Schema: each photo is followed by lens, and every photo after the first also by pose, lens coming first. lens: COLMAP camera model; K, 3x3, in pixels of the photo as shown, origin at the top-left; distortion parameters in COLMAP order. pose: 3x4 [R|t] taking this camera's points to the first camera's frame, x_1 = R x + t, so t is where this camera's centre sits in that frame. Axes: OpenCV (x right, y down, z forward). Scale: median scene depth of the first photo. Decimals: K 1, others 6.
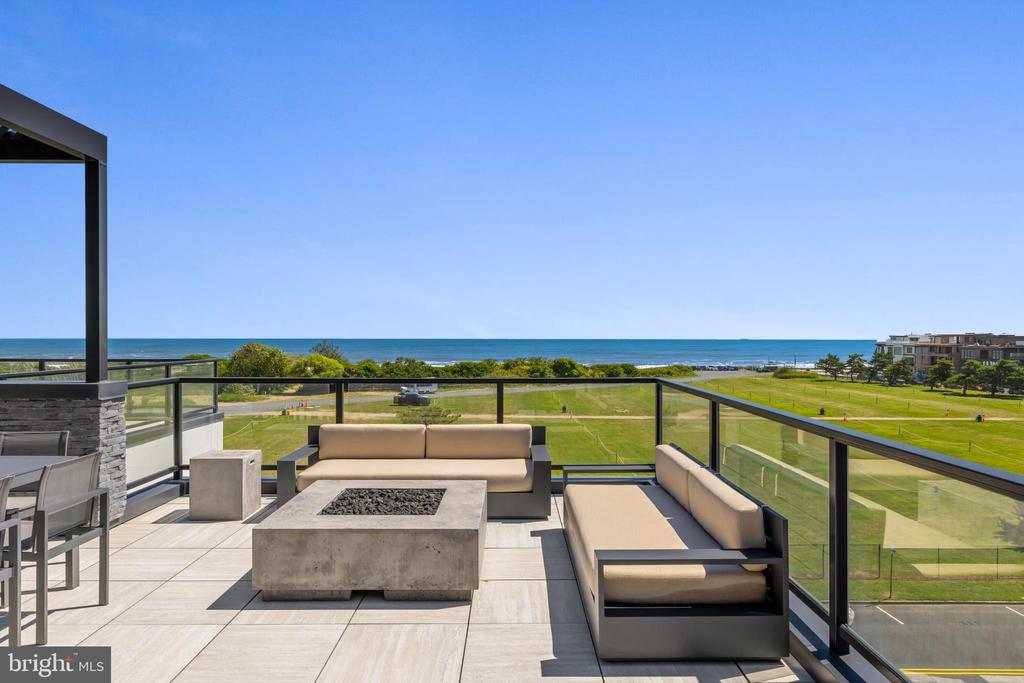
lens RADIAL K [[670.1, 0, 512.0], [0, 670.1, 341.5], [0, 0, 1]] dist [0.006047, 0.000469]
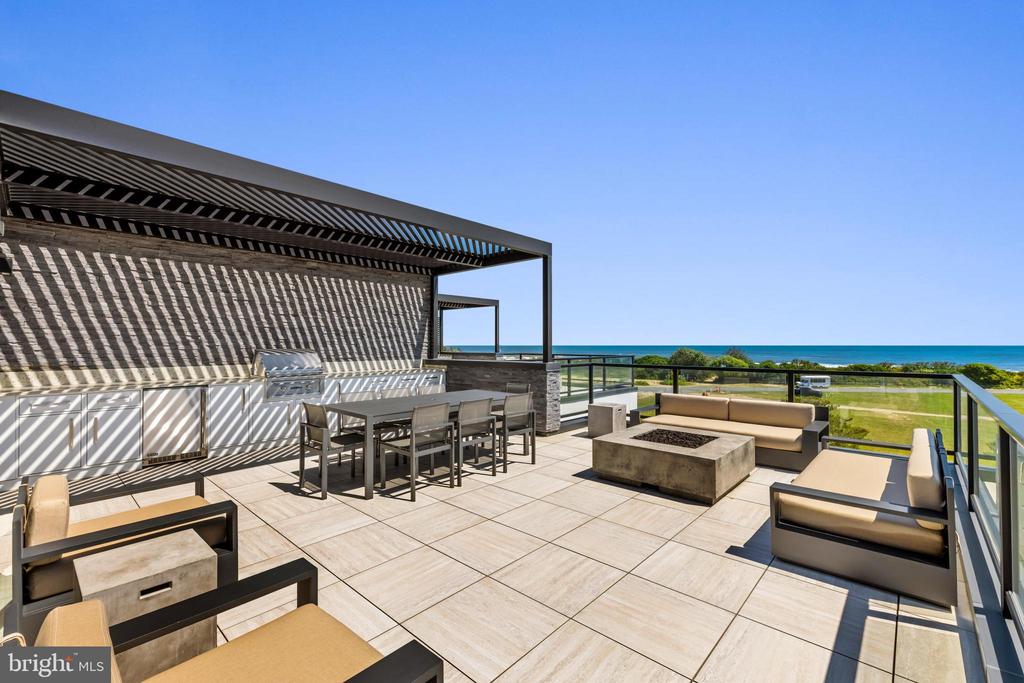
lens RADIAL K [[432.4, 0, 515.8], [0, 432.4, 339.2], [0, 0, 1]] dist [0.002688, 0.000385]
pose [[0.737251, -0.010071, -0.675544, 0.155038], [-0.002343, 0.999845, -0.017463, 0.008641], [0.675615, 0.014458, 0.737113, -0.034227]]
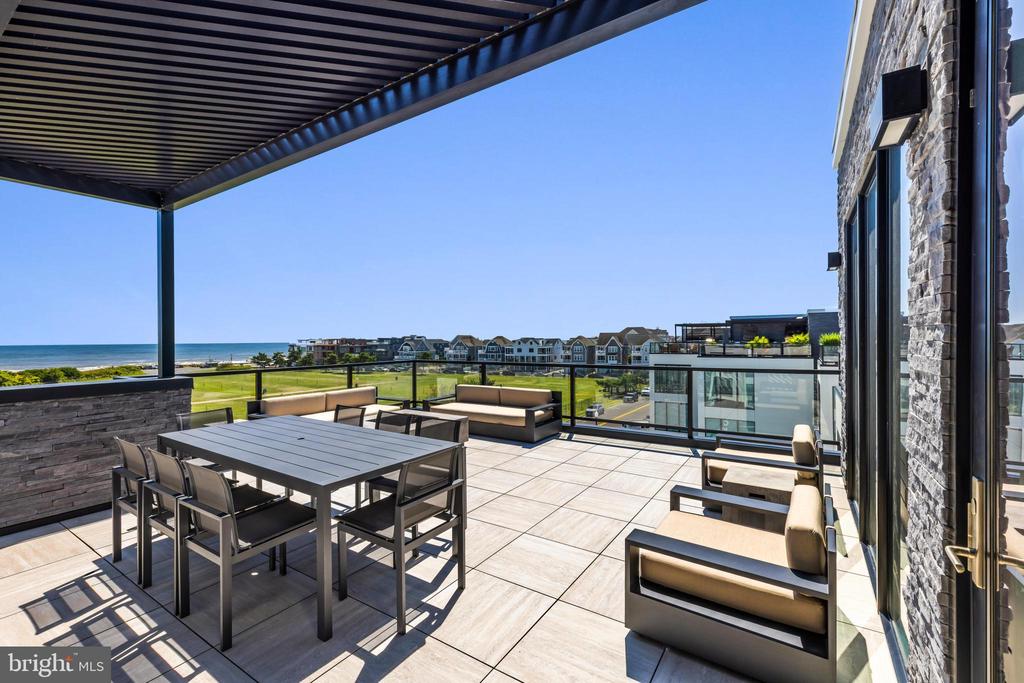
lens RADIAL K [[432.4, 0, 515.8], [0, 432.4, 339.2], [0, 0, 1]] dist [0.002688, 0.000385]
pose [[0.558413, -0.005967, 0.829542, -0.748716], [0.014617, 0.999890, -0.002647, -0.002377], [-0.829434, 0.013603, 0.558438, -0.031133]]
